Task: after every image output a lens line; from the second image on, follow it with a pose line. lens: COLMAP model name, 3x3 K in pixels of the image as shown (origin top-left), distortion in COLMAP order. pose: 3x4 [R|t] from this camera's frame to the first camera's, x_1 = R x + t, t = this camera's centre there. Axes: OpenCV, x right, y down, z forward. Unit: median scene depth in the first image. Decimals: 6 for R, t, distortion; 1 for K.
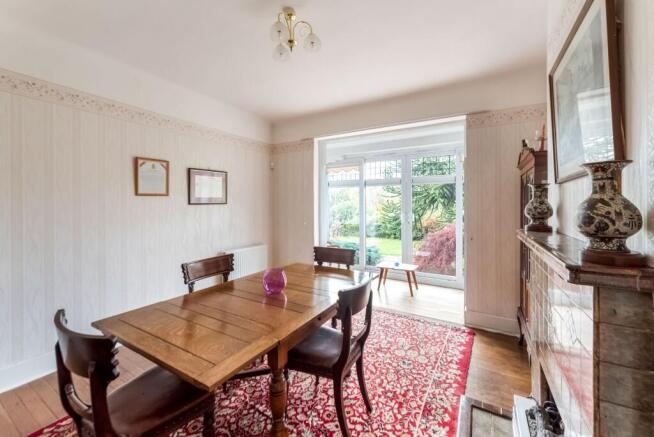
lens RADIAL K [[264.4, 0, 326.9], [0, 264.4, 201.8], [0, 0, 1]] dist [-0.001100, -0.000065]
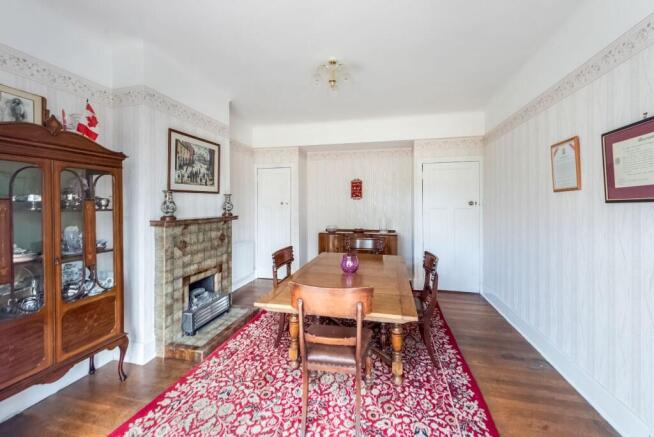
lens RADIAL K [[264.4, 0, 331.3], [0, 264.4, 203.9], [0, 0, 1]] dist [-0.001100, -0.000065]
pose [[-0.953116, 0.000949, -0.302604, 0.239174], [0.003288, 0.999969, -0.007220, 0.021152], [0.302588, -0.007876, -0.953089, 1.923652]]
